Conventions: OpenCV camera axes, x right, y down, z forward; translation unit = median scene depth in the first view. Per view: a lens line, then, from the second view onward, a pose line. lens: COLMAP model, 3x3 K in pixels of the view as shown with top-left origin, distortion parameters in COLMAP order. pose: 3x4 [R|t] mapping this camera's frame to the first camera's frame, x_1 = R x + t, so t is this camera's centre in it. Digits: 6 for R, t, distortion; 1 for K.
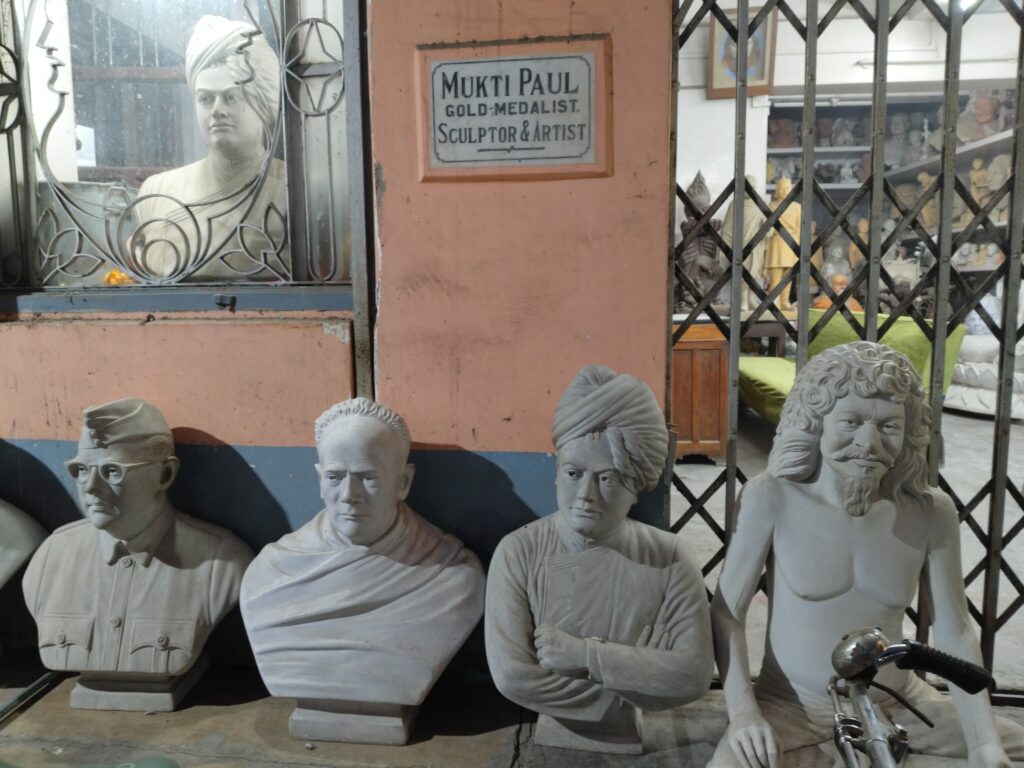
lens RADIAL K [[764.4, 0, 495.0], [0, 764.4, 384.3], [0, 0, 1]] dist [-0.008437, -0.029448]
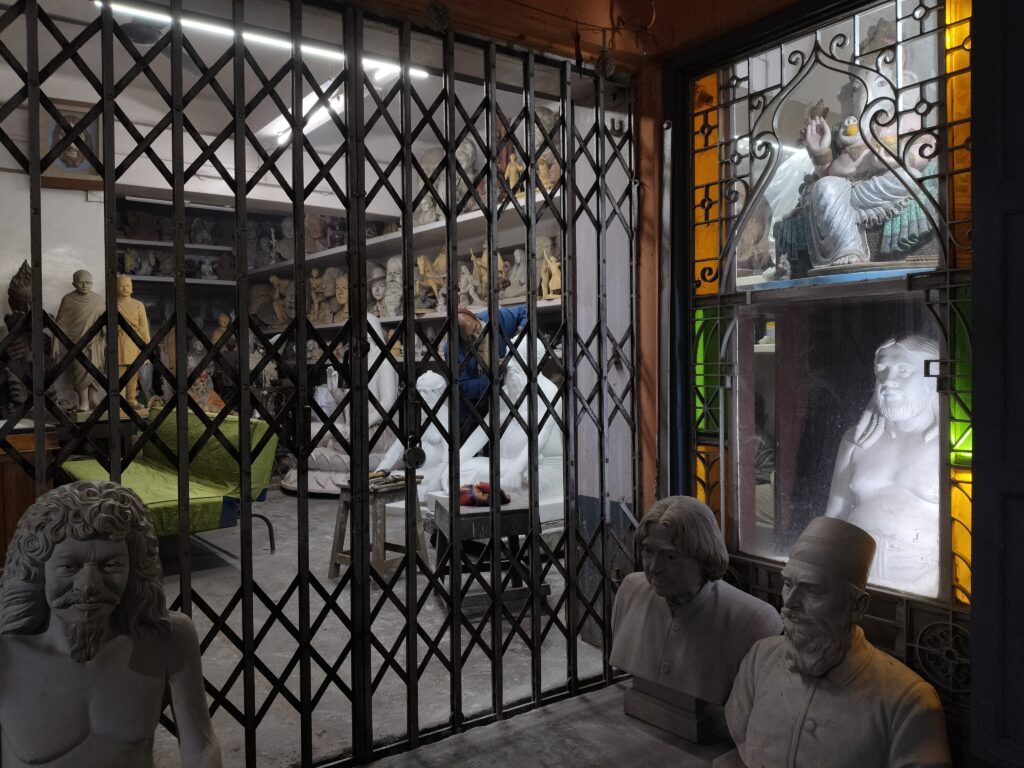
lens RADIAL K [[764.4, 0, 495.0], [0, 764.4, 384.3], [0, 0, 1]] dist [-0.008437, -0.029448]
pose [[0.731132, -0.009706, 0.682167, 0.193776], [0.081541, 0.993974, -0.073252, -0.063988], [-0.677345, 0.109181, 0.727518, -0.100609]]
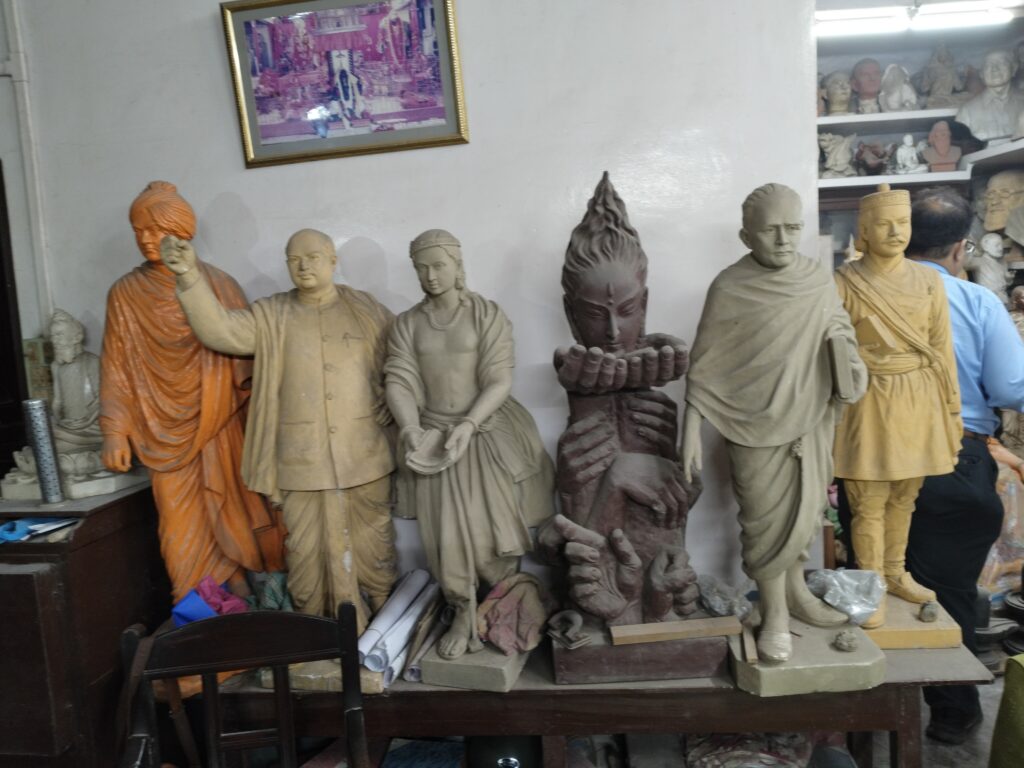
lens RADIAL K [[764.4, 0, 495.0], [0, 764.4, 384.3], [0, 0, 1]] dist [-0.008437, -0.029448]
pose [[0.998706, -0.049681, 0.010877, 0.746482], [0.049649, 0.998761, 0.003246, -0.691978], [-0.011025, -0.002701, 0.999936, 2.410850]]
